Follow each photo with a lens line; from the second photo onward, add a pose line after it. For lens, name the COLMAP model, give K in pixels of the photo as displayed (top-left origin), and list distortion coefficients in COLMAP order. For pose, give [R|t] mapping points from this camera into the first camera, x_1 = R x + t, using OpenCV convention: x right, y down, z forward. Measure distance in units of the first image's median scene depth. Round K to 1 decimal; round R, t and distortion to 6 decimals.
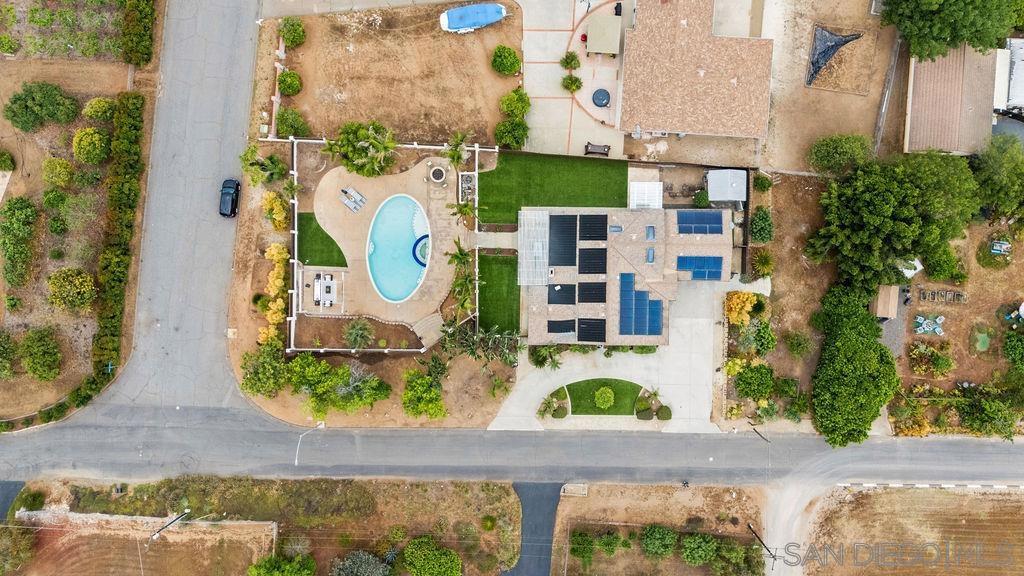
lens RADIAL K [[761.6, 0, 515.9], [0, 761.6, 283.7], [0, 0, 1]] dist [0.072295, -0.006195]
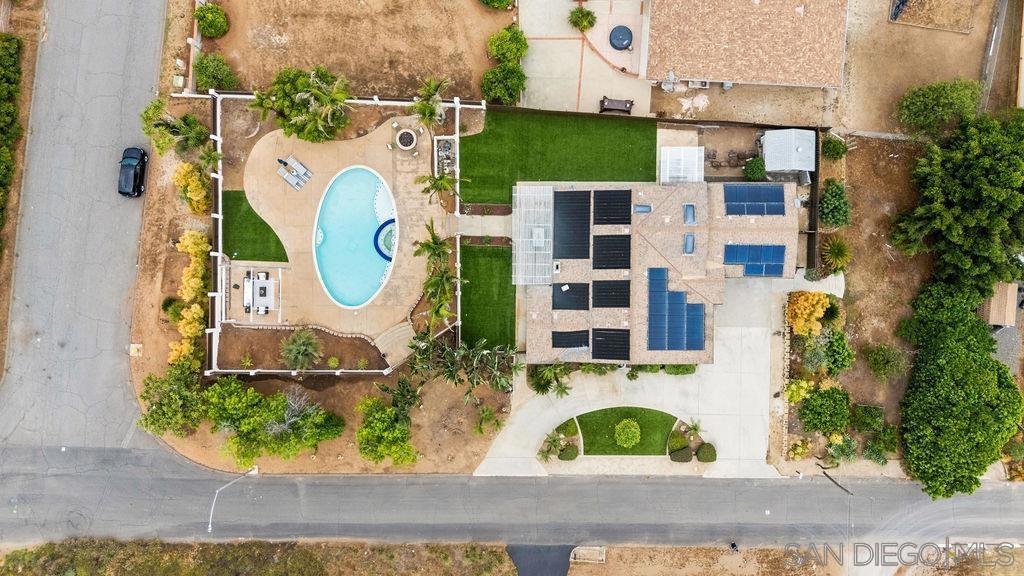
lens RADIAL K [[761.6, 0, 513.7], [0, 761.6, 287.9], [0, 0, 1]] dist [0.072295, -0.006195]
pose [[0.999984, -0.004732, -0.002954, 0.006118], [0.004742, 0.999983, 0.003386, 0.002449], [0.002938, -0.003400, 0.999990, 0.238780]]
